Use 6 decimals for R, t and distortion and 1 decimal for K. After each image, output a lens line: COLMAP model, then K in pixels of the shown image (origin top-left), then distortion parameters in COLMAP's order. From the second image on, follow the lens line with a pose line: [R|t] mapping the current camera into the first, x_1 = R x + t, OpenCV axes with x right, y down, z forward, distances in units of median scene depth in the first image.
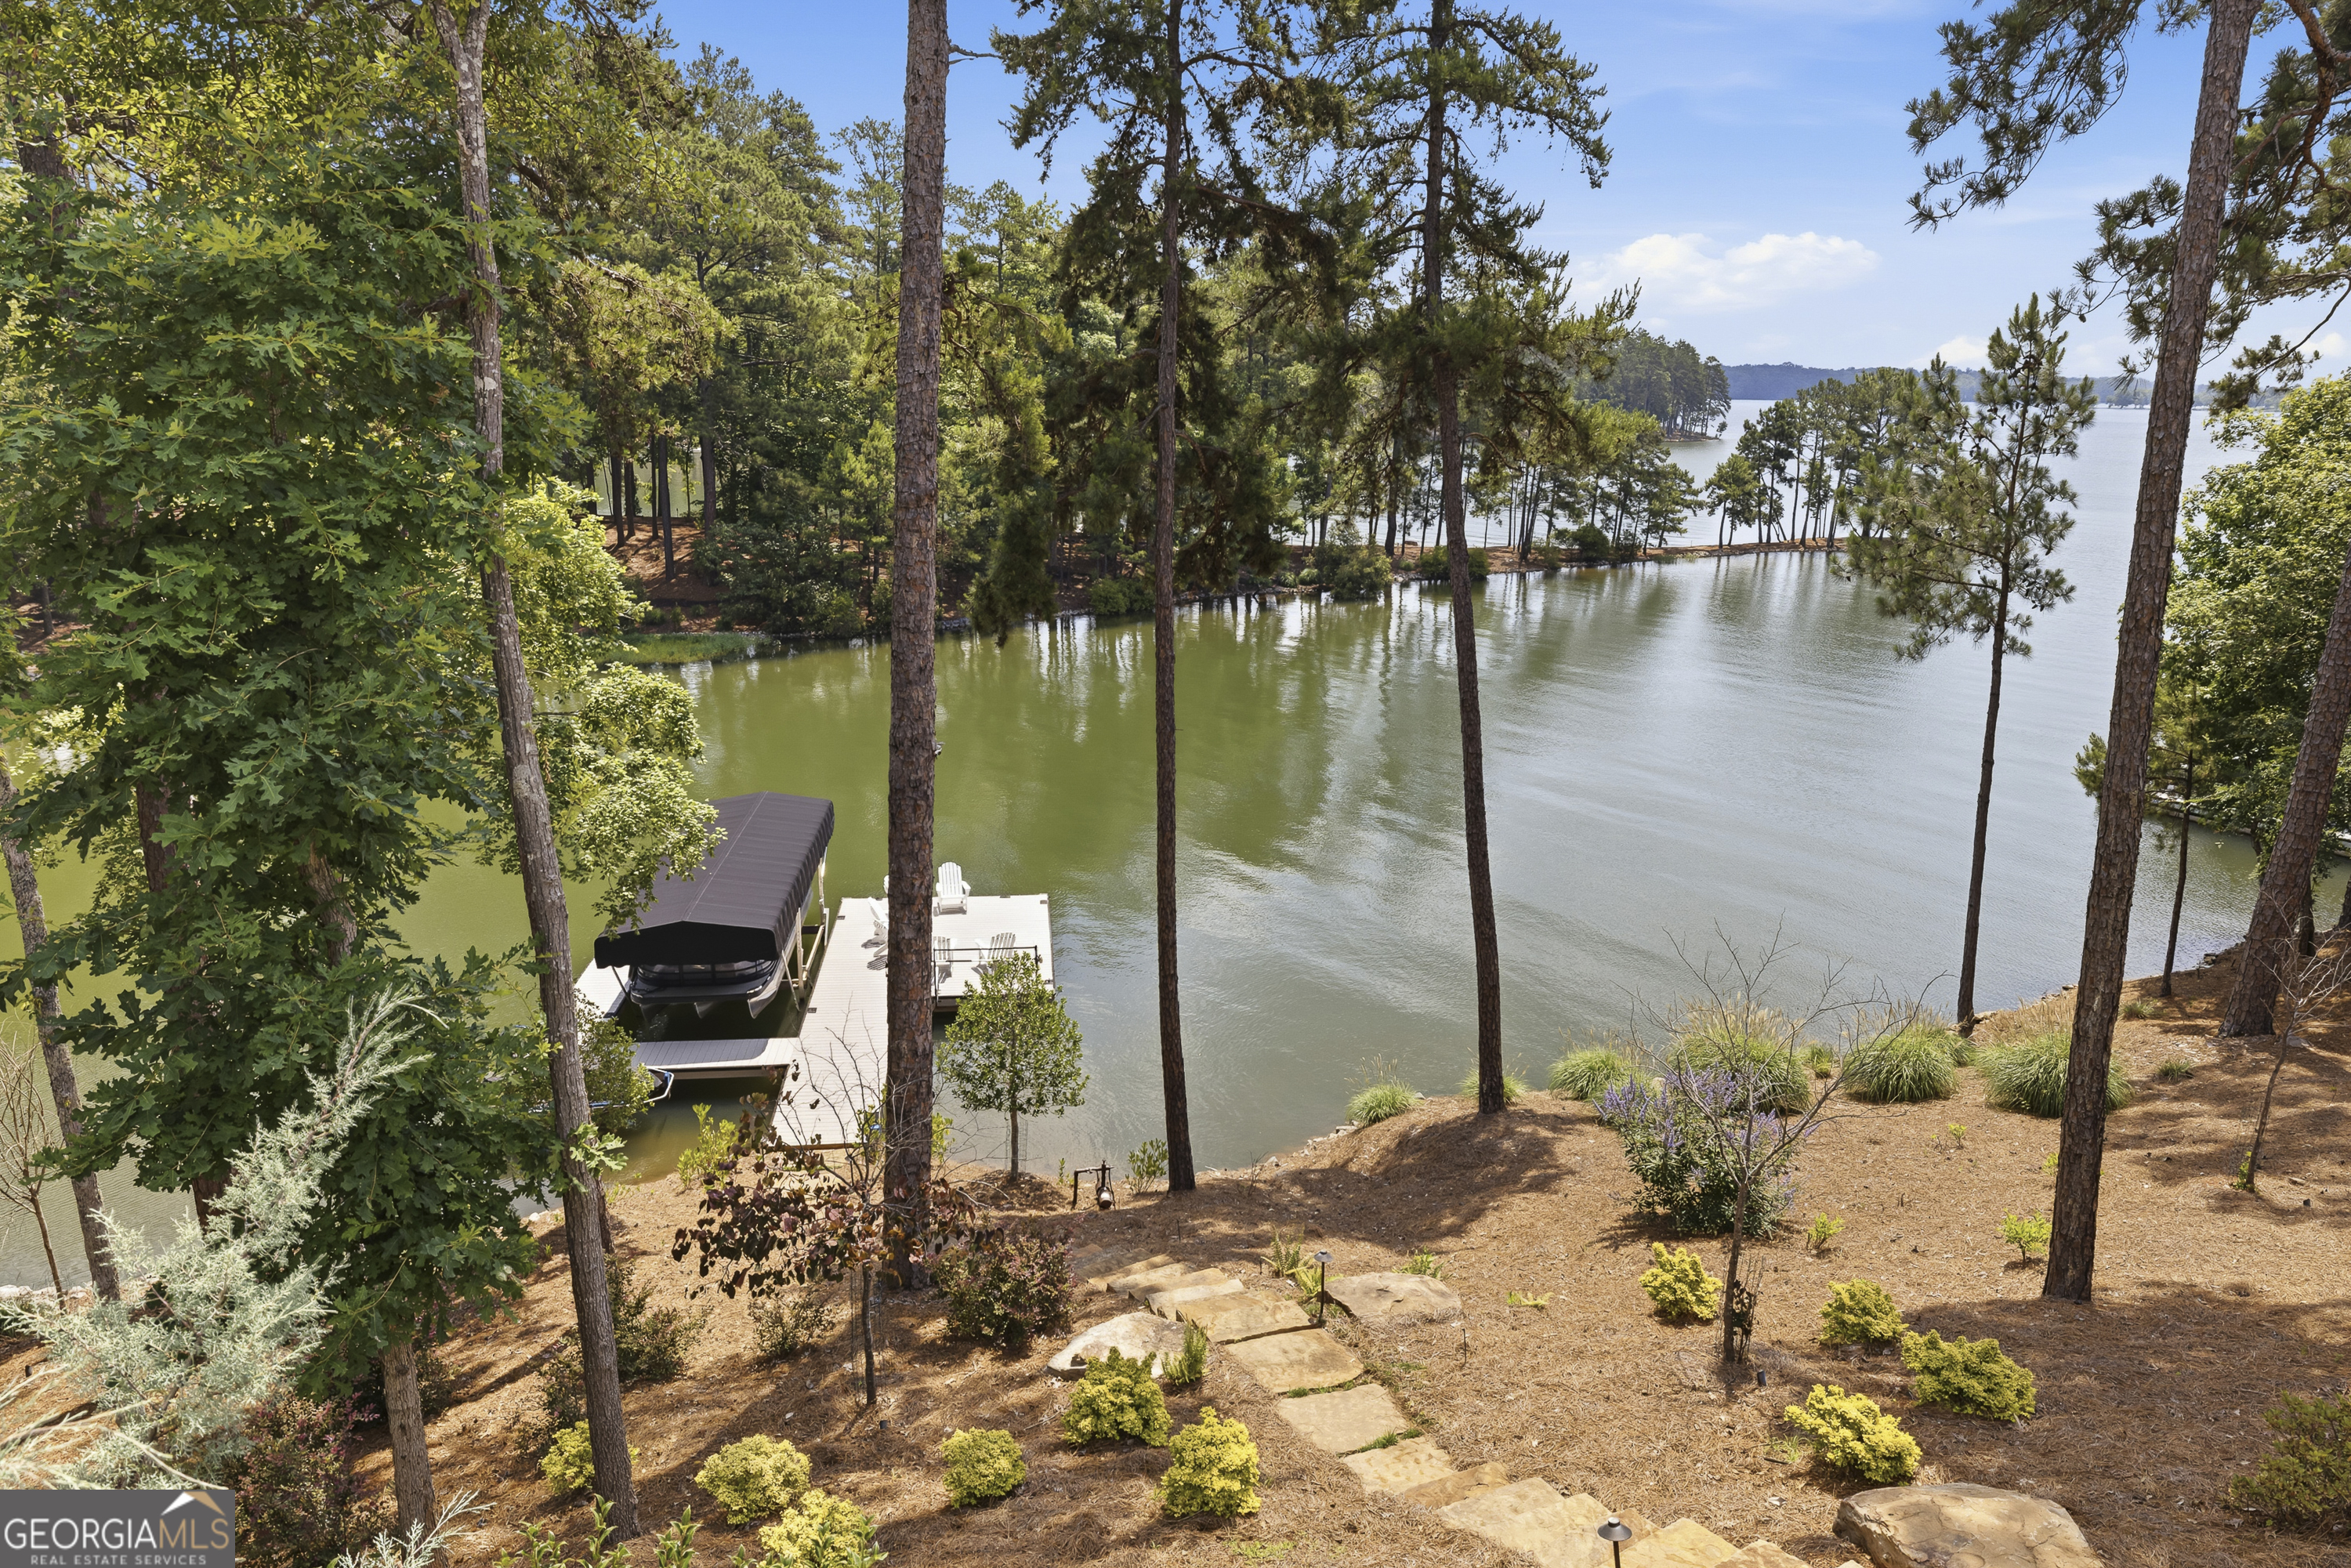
lens RADIAL K [[1511.8, 0, 1176.7], [0, 1511.8, 790.8], [0, 0, 1]] dist [-0.003654, -0.001559]
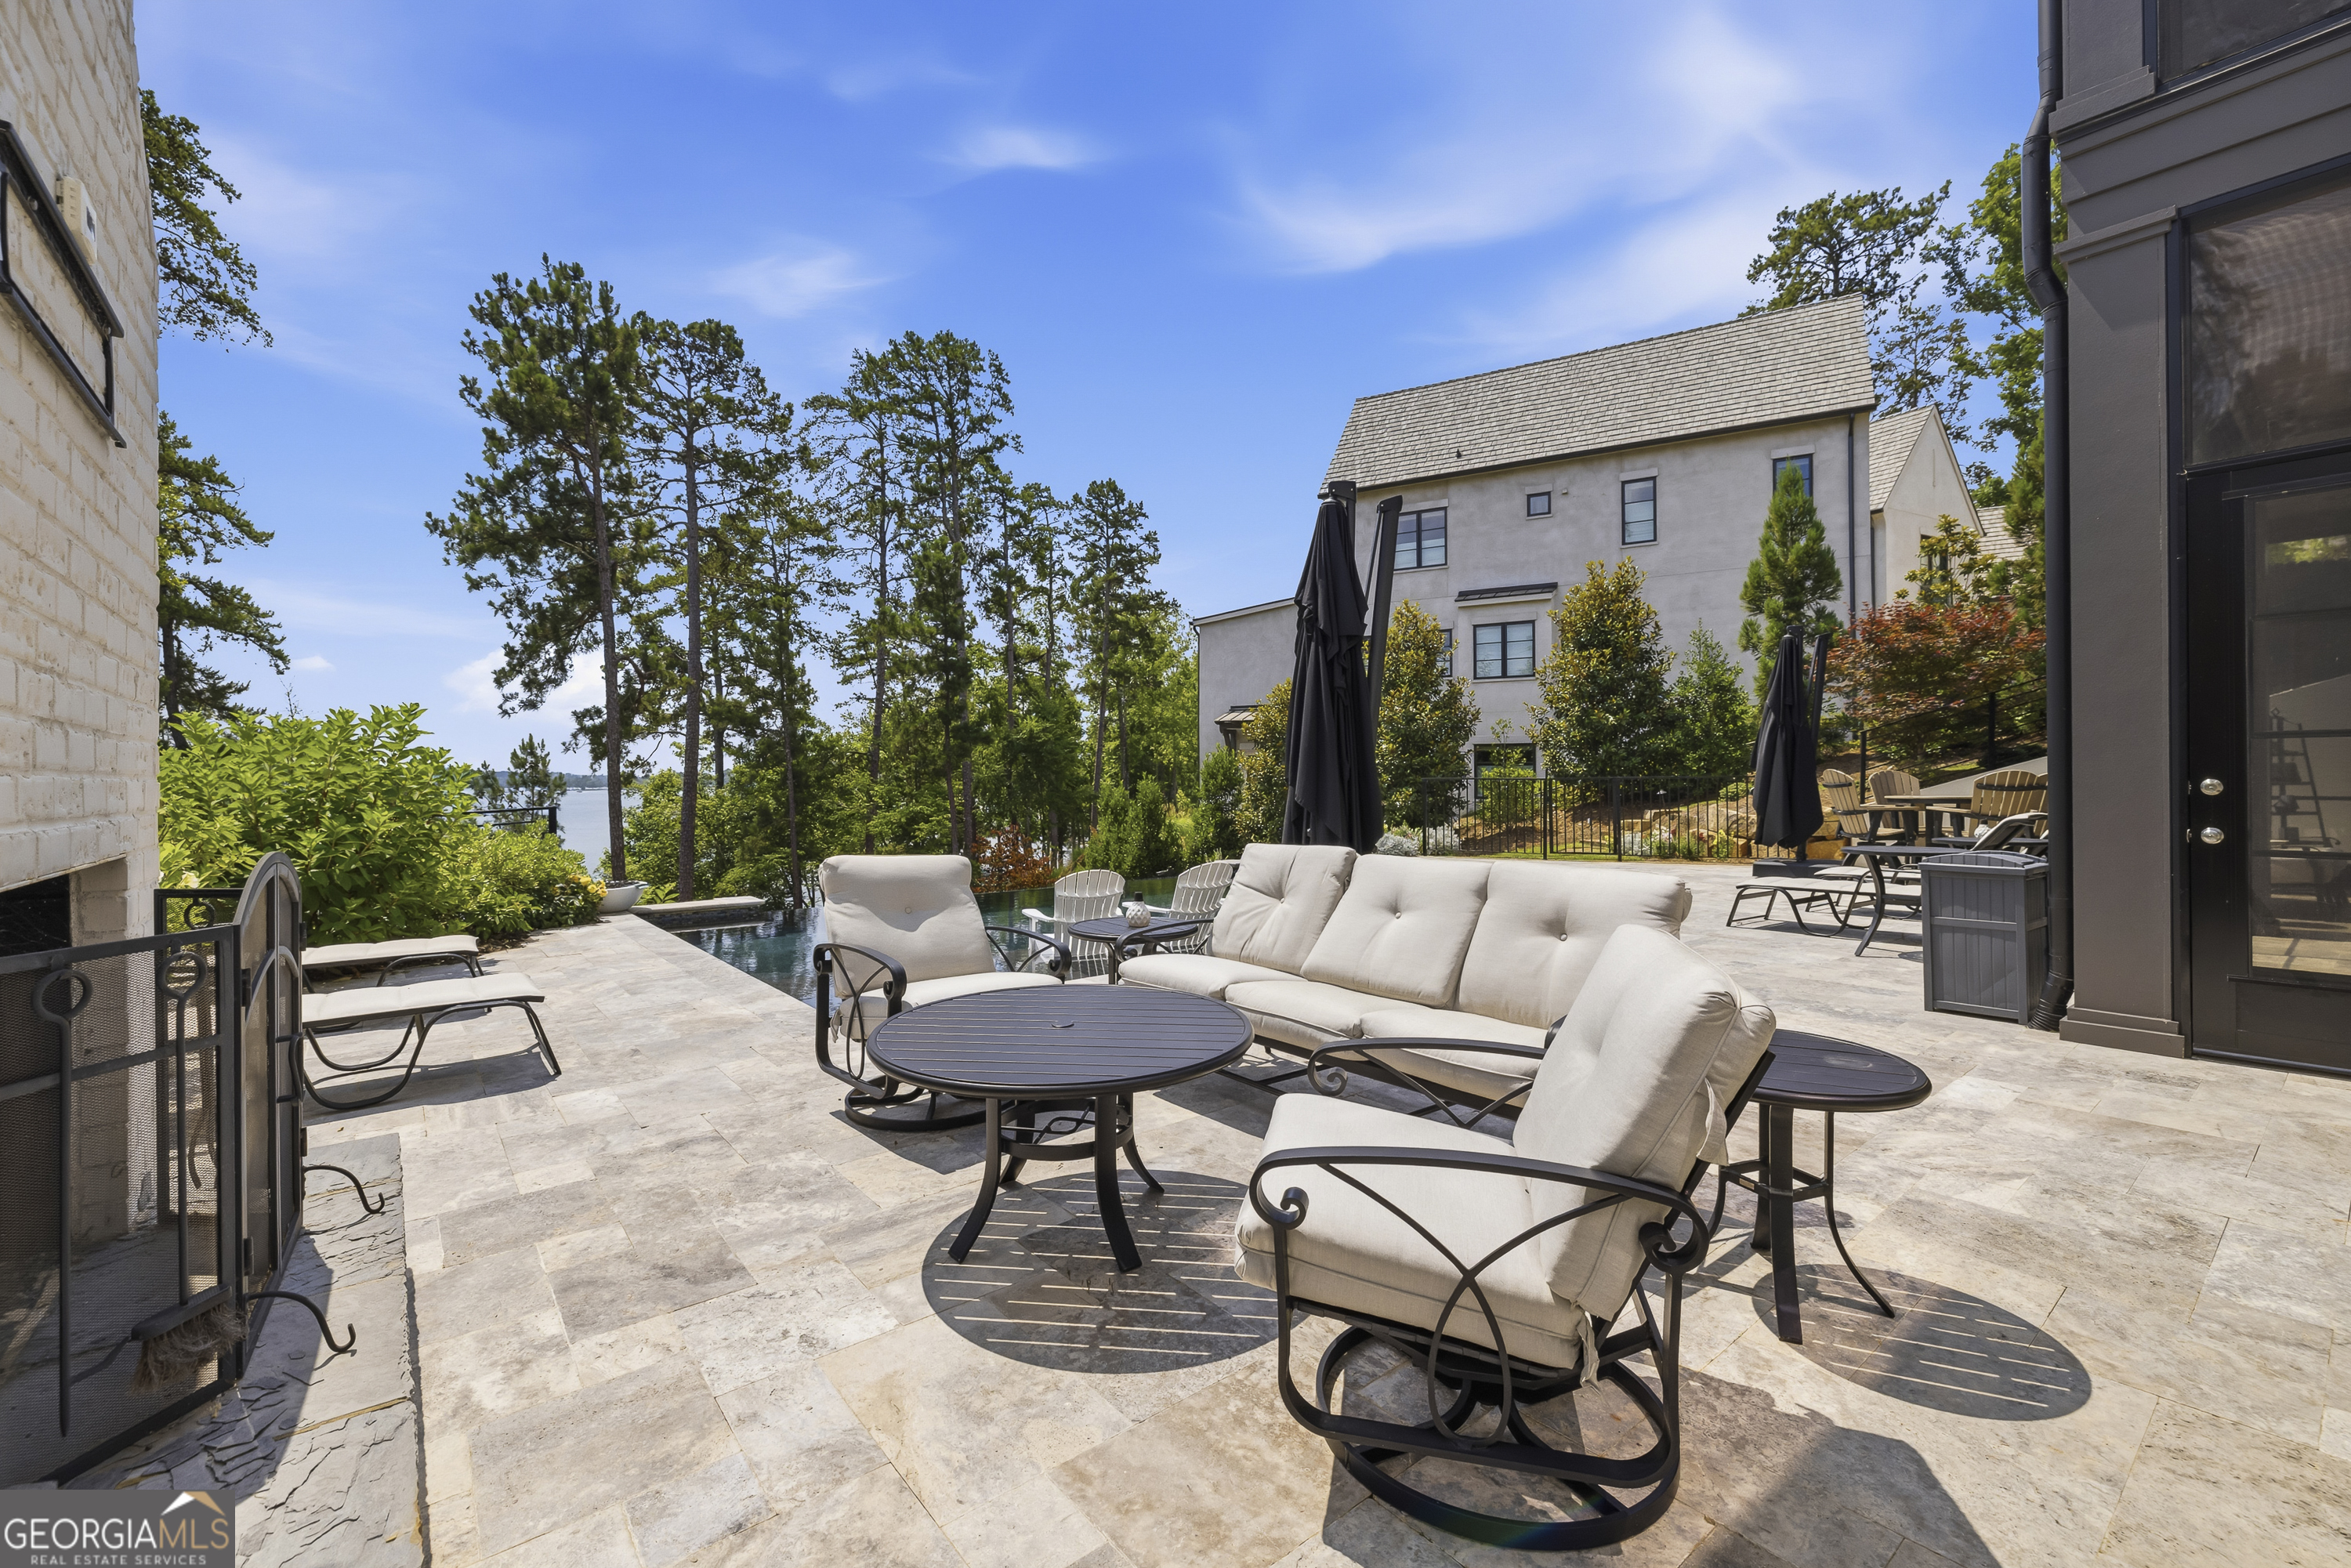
lens RADIAL K [[994.9, 0, 1138.8], [0, 994.9, 775.1], [0, 0, 1]] dist [-0.000504, -0.000532]
pose [[0.472670, -0.011361, 0.881166, -0.227969], [0.240256, 0.963699, -0.116451, 0.082431], [-0.847856, 0.266749, 0.458242, -0.307953]]
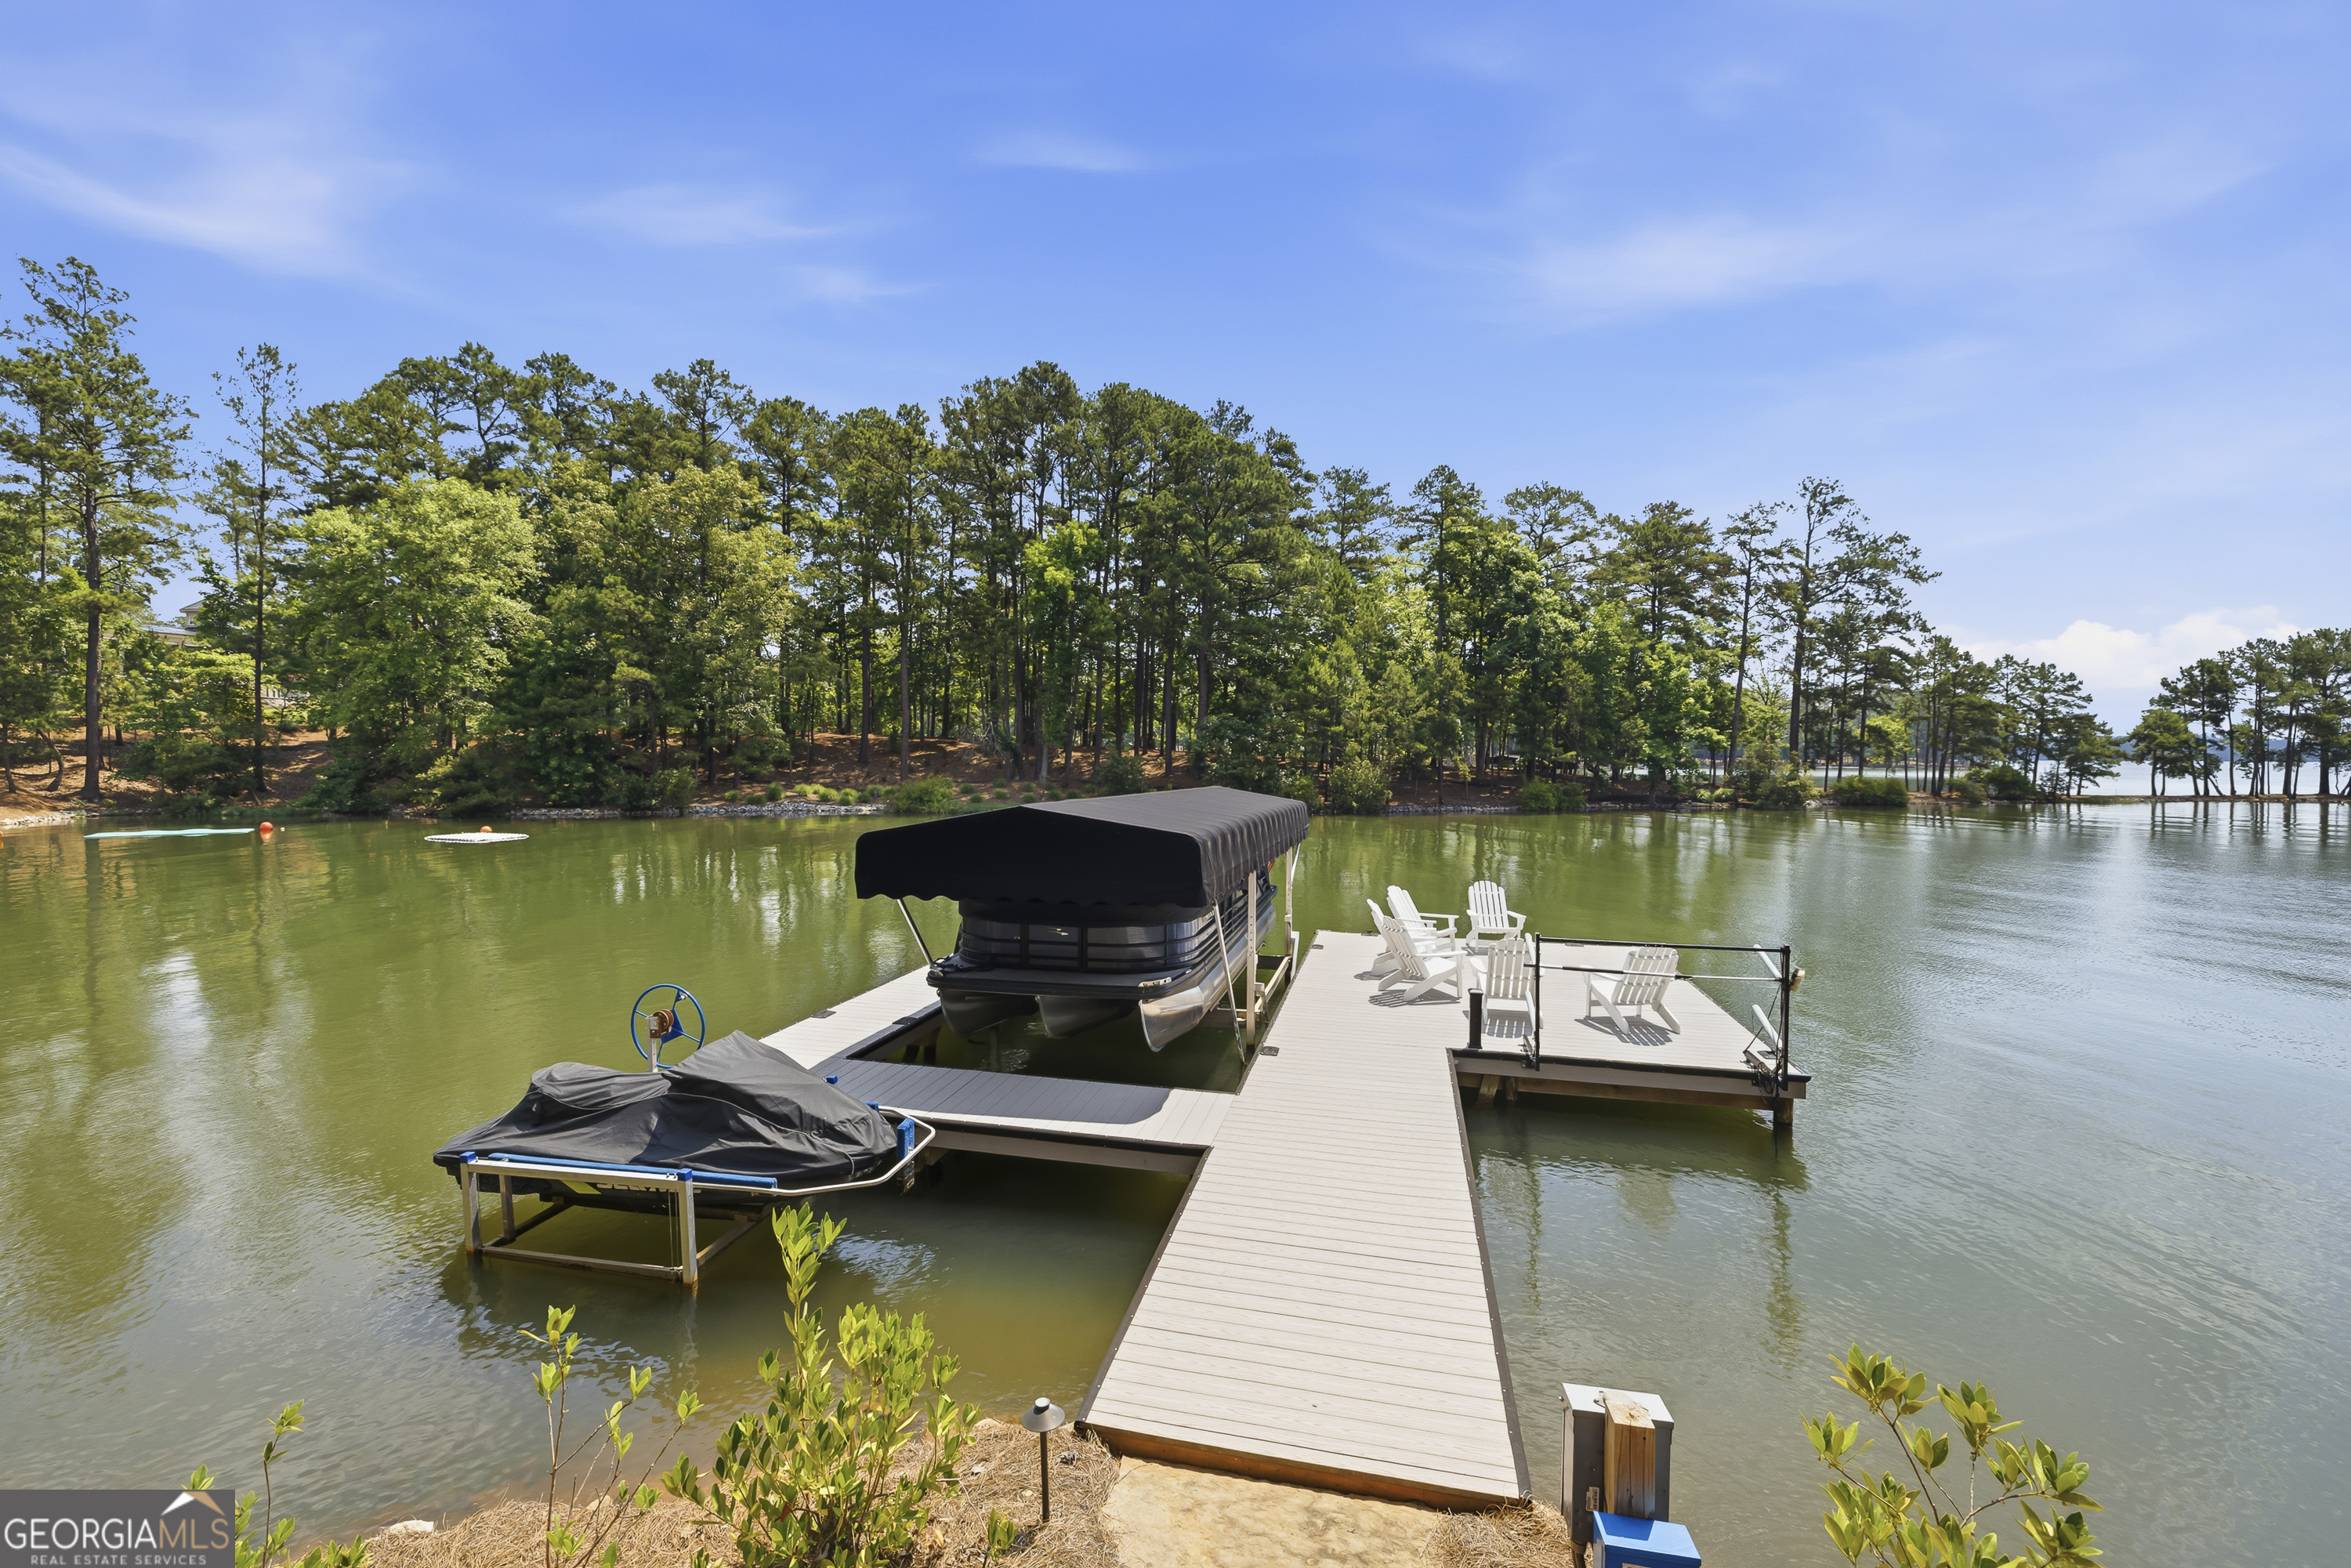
lens RADIAL K [[994.9, 0, 1163.1], [0, 994.9, 763.6], [0, 0, 1]] dist [-0.000504, -0.000532]
pose [[0.941215, -0.008057, -0.337713, -0.169857], [-0.079364, 0.966459, -0.244250, 0.140853], [0.328354, 0.256694, 0.909006, 0.696105]]
